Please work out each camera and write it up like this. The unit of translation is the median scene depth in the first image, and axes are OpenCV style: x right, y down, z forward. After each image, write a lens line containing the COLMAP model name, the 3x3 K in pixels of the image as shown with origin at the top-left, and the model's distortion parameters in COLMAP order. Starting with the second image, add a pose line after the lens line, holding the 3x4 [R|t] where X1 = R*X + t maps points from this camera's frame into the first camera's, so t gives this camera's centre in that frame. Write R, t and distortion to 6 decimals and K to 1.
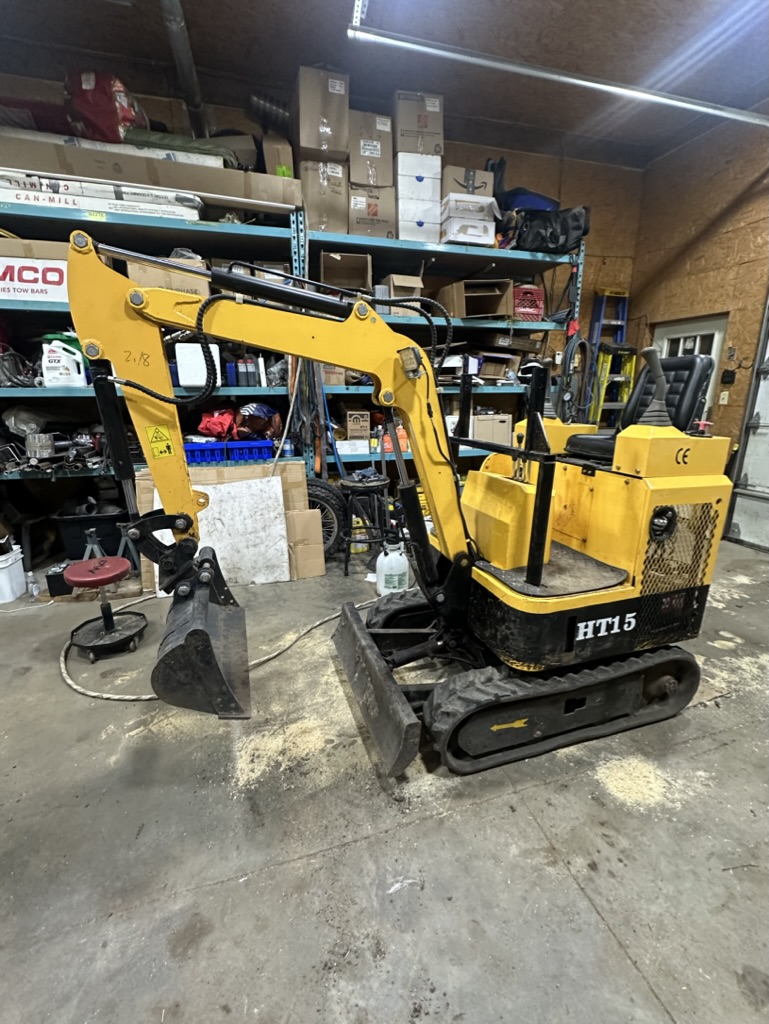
lens RADIAL K [[450.3, 0, 384.5], [0, 450.3, 512.0], [0, 0, 1]] dist [-0.001601, 0.000340]
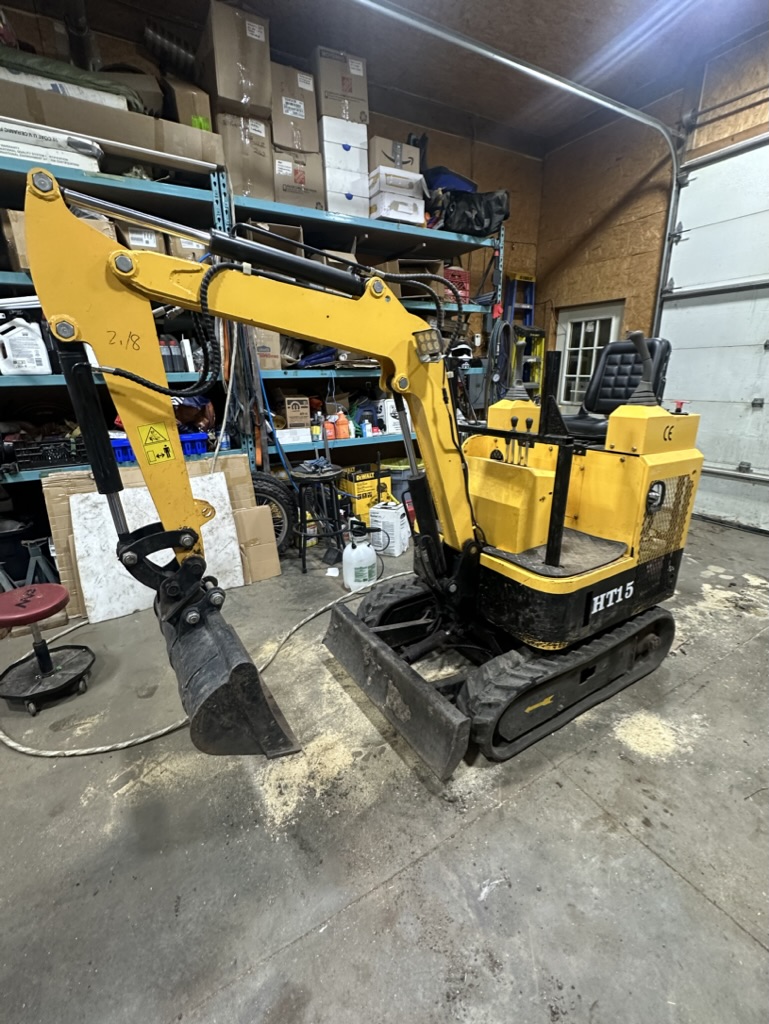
lens RADIAL K [[450.3, 0, 384.5], [0, 450.3, 512.0], [0, 0, 1]] dist [-0.001601, 0.000340]
pose [[0.971547, -0.081902, 0.222236, -0.183598], [0.073781, 0.996276, 0.044614, -0.024189], [-0.225063, -0.026948, 0.973972, 0.067814]]
